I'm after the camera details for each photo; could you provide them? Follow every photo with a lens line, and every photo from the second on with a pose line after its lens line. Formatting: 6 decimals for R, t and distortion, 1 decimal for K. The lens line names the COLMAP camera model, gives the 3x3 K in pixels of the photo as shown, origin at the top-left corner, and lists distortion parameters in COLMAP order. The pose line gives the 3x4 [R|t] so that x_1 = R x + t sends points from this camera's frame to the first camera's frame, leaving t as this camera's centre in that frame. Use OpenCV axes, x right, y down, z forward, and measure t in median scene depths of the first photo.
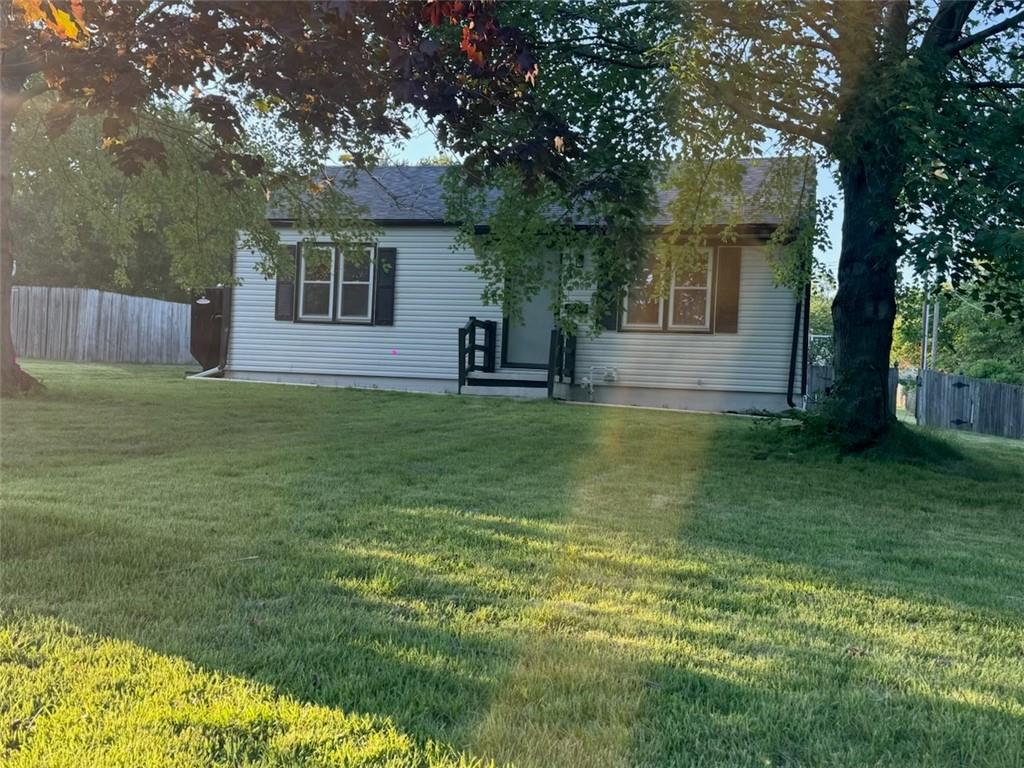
lens RADIAL K [[1013.7, 0, 513.0], [0, 1013.7, 385.2], [0, 0, 1]] dist [0.066126, 0.000000]
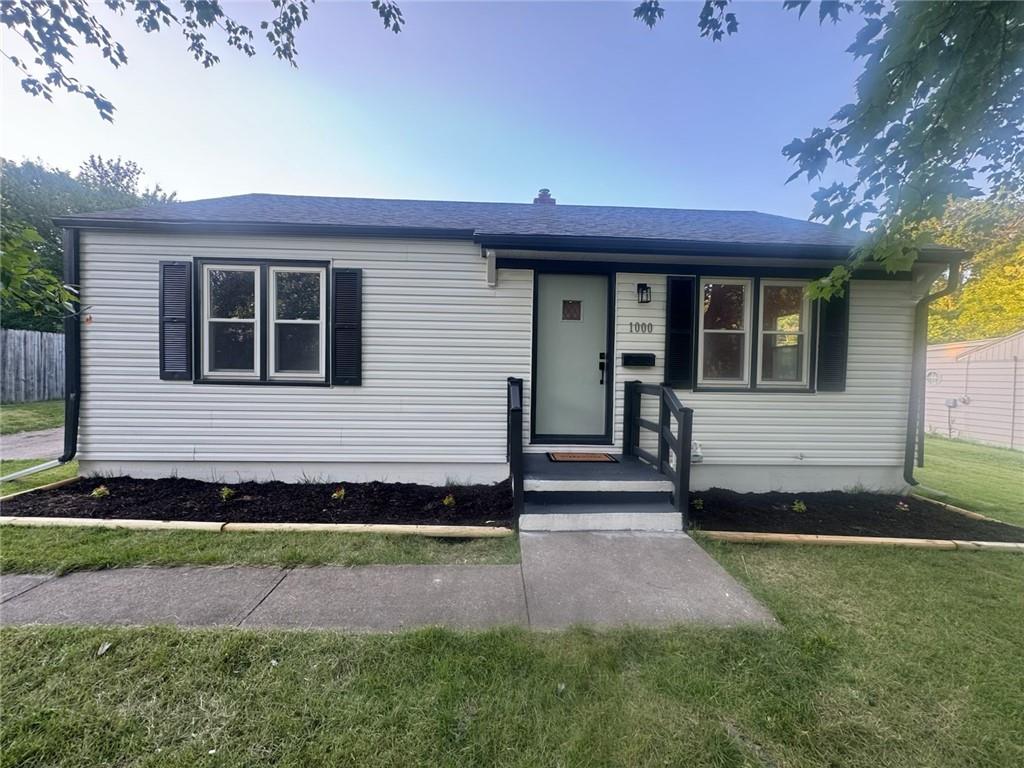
lens RADIAL K [[410.2, 0, 510.7], [0, 410.2, 384.2], [0, 0, 1]] dist [-0.006974, 0.000648]
pose [[0.950892, -0.040378, 0.306878, -0.107212], [0.024402, 0.998148, 0.055721, -0.072271], [-0.308559, -0.045496, 0.950116, 0.710507]]
